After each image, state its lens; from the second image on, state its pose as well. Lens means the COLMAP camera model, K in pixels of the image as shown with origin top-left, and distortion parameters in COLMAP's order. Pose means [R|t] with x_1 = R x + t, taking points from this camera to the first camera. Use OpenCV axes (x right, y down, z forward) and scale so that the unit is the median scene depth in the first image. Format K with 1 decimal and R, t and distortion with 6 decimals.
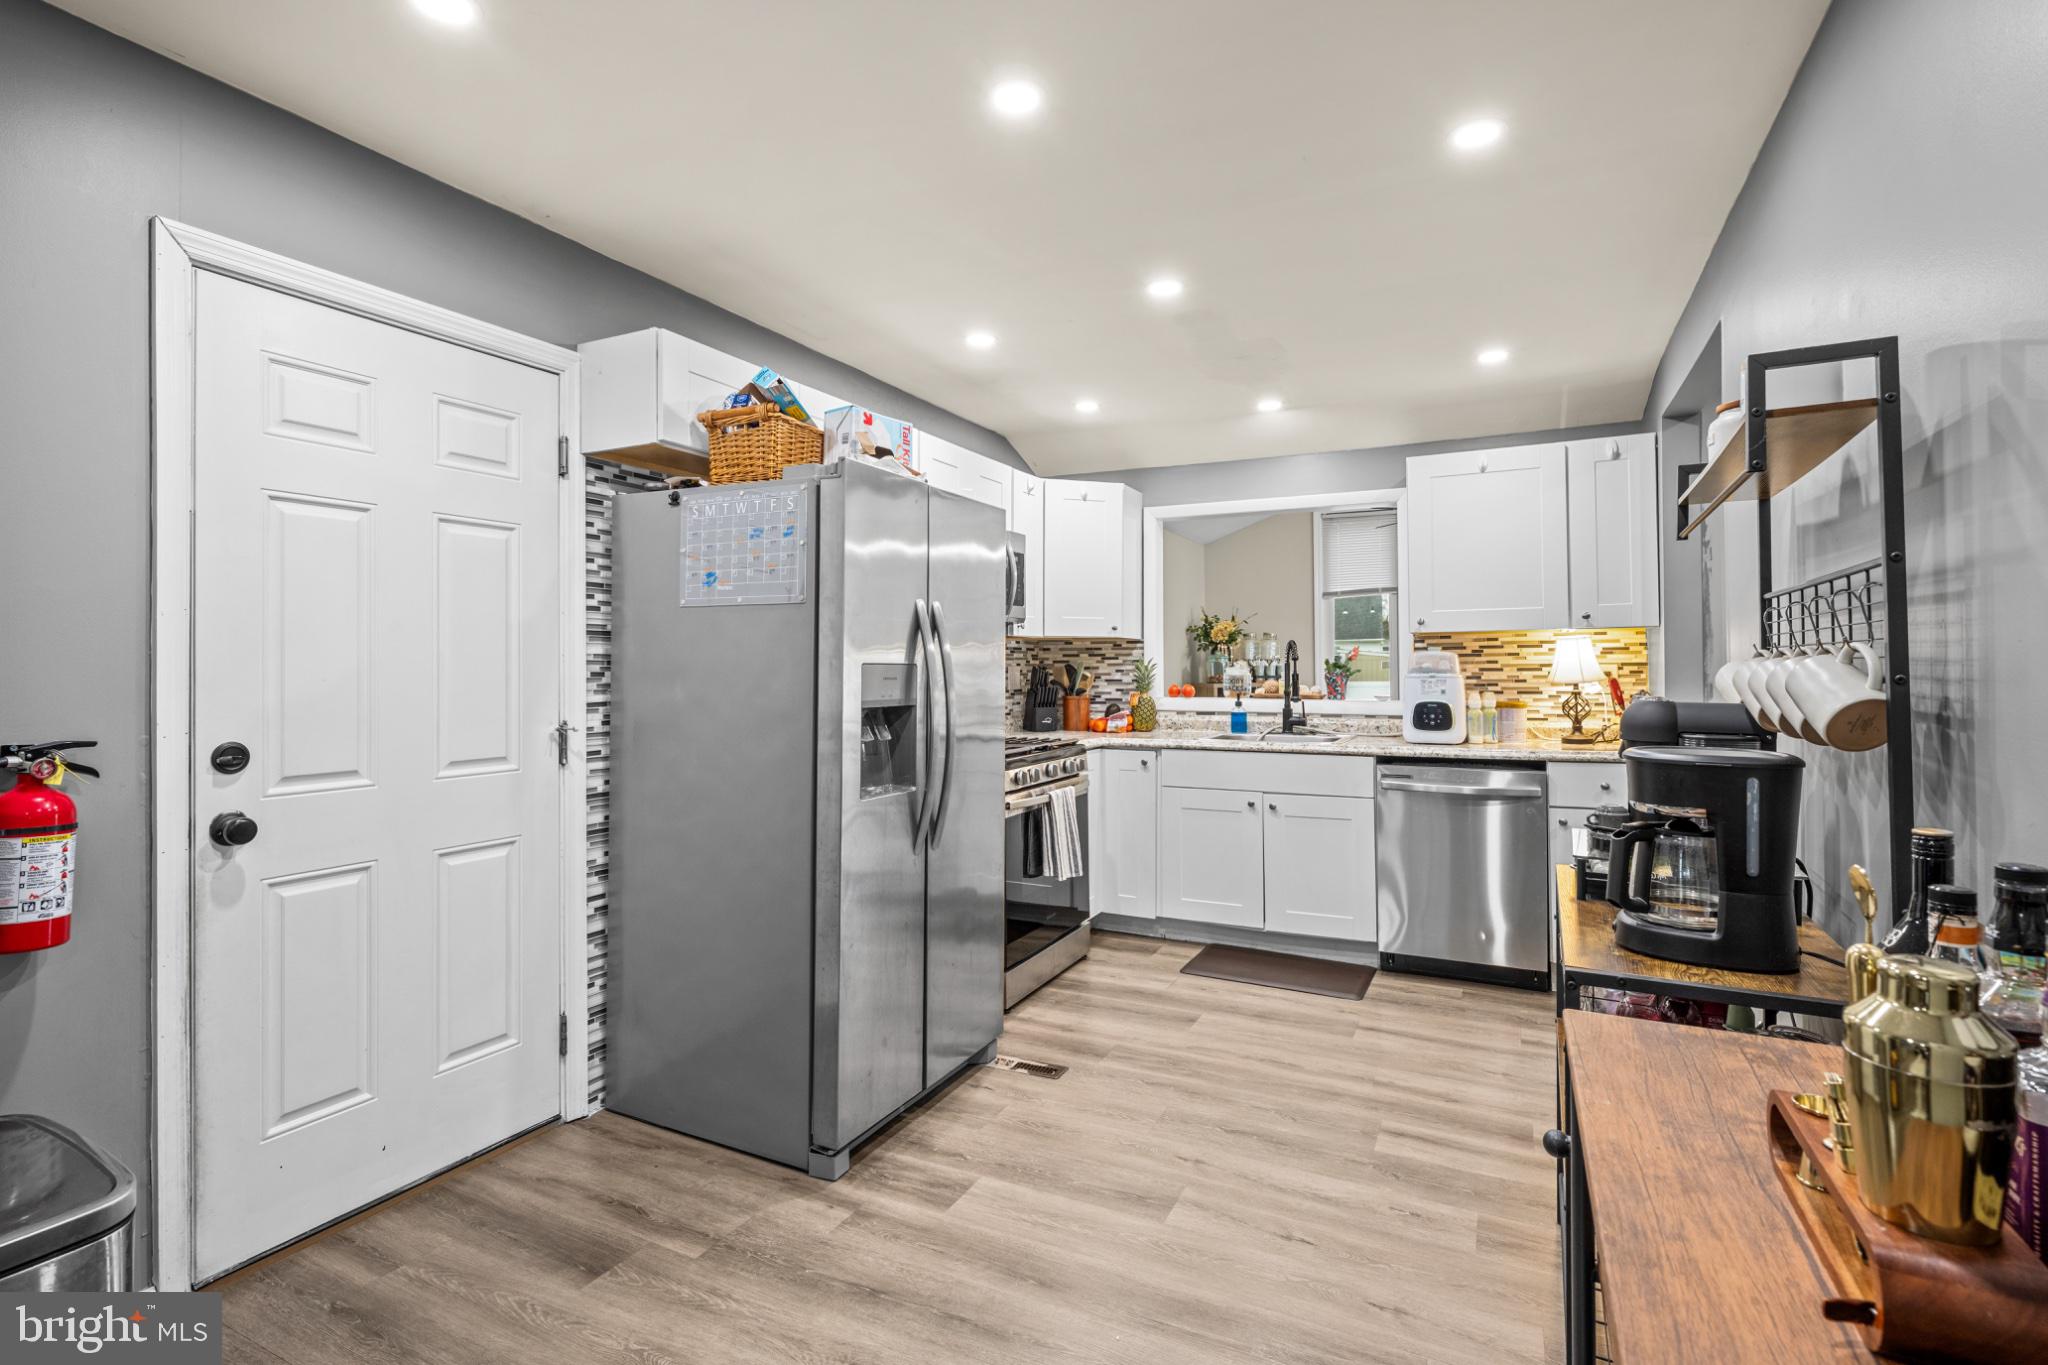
lens RADIAL K [[963.1, 0, 1033.3], [0, 963.1, 658.7], [0, 0, 1]] dist [0.001852, 0.000228]
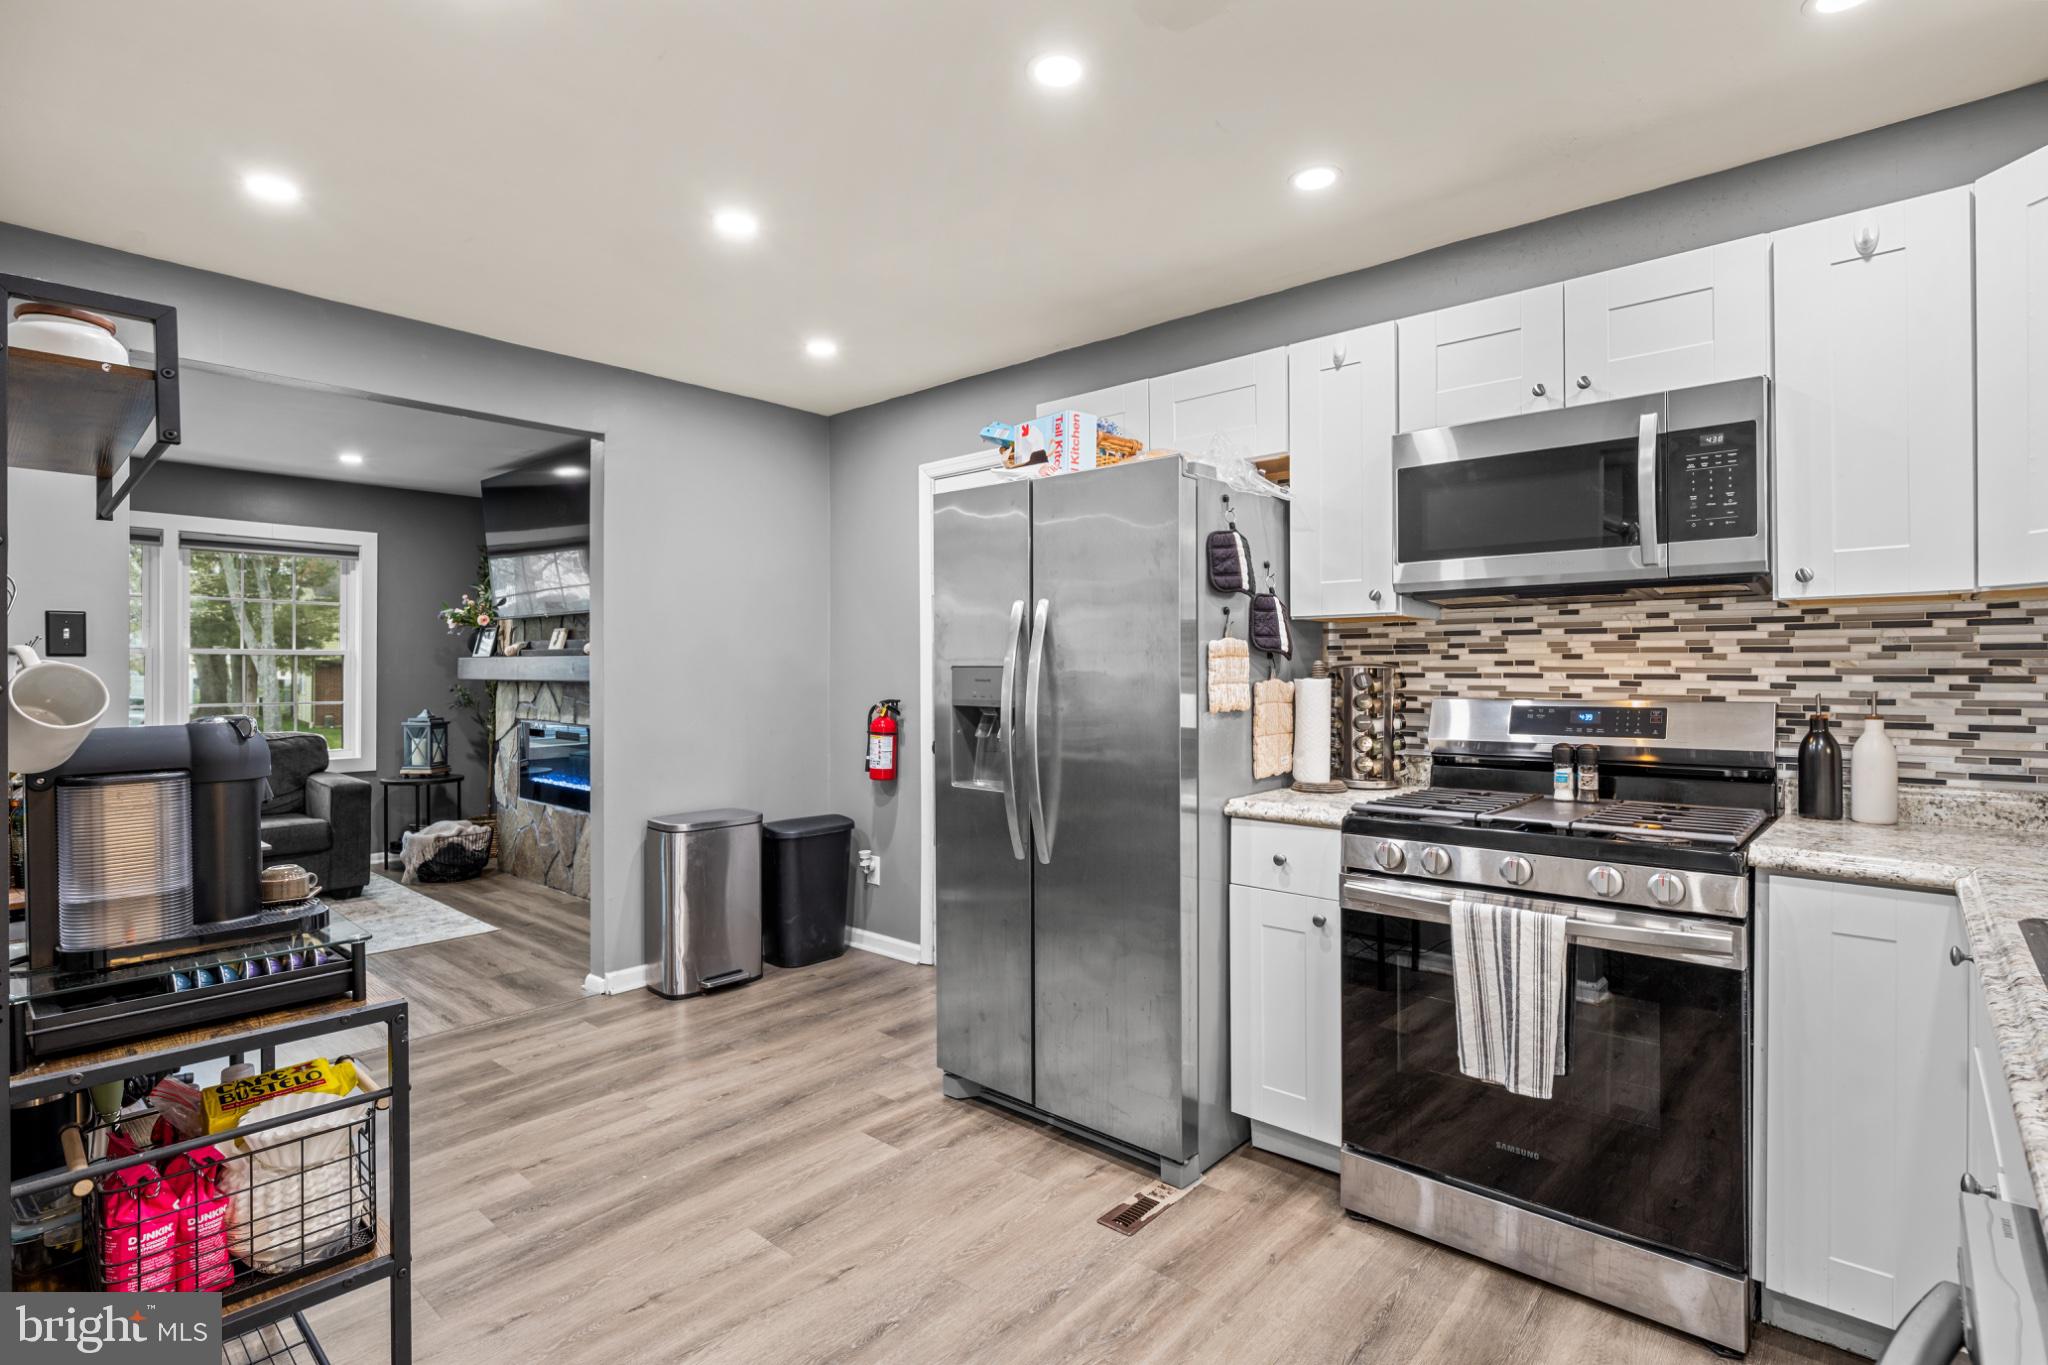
lens RADIAL K [[994.4, 0, 1025.9], [0, 994.4, 675.0], [0, 0, 1]] dist [0.006042, -0.001087]
pose [[-0.259681, 0.006913, -0.965670, 0.863638], [0.010020, 0.999940, 0.004464, 0.010225], [0.965643, -0.008517, -0.259734, 1.273194]]
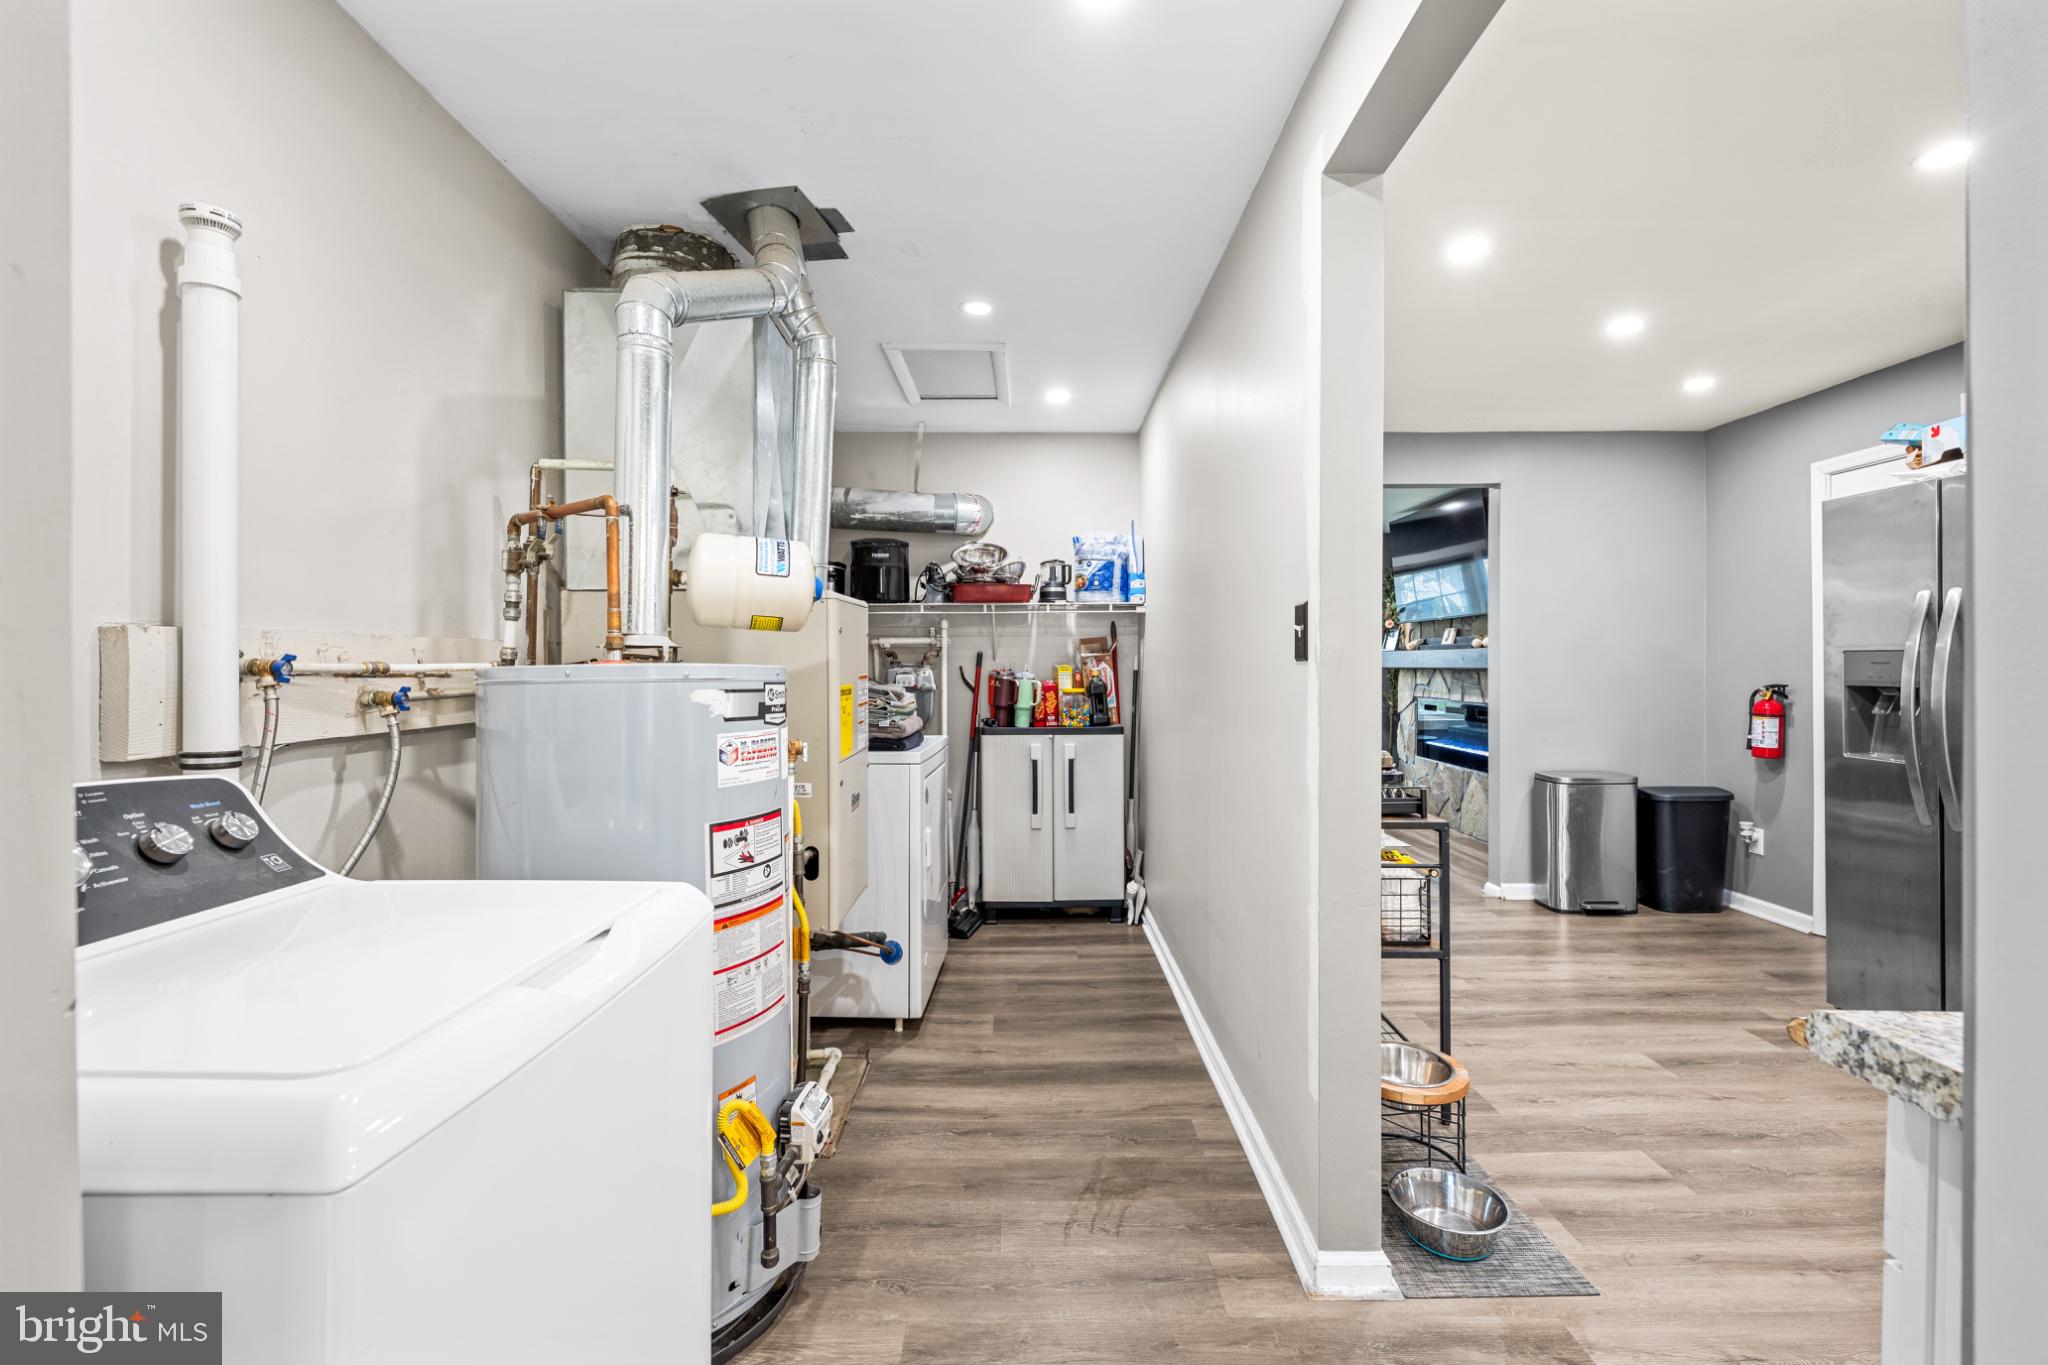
lens RADIAL K [[875.9, 0, 1027.3], [0, 875.9, 665.5], [0, 0, 1]] dist [-0.001325, -0.000848]
pose [[-0.896103, 0.003558, -0.443833, 1.222974], [0.007461, 0.999947, -0.007047, 0.023295], [0.443784, -0.009626, -0.896082, 1.434535]]
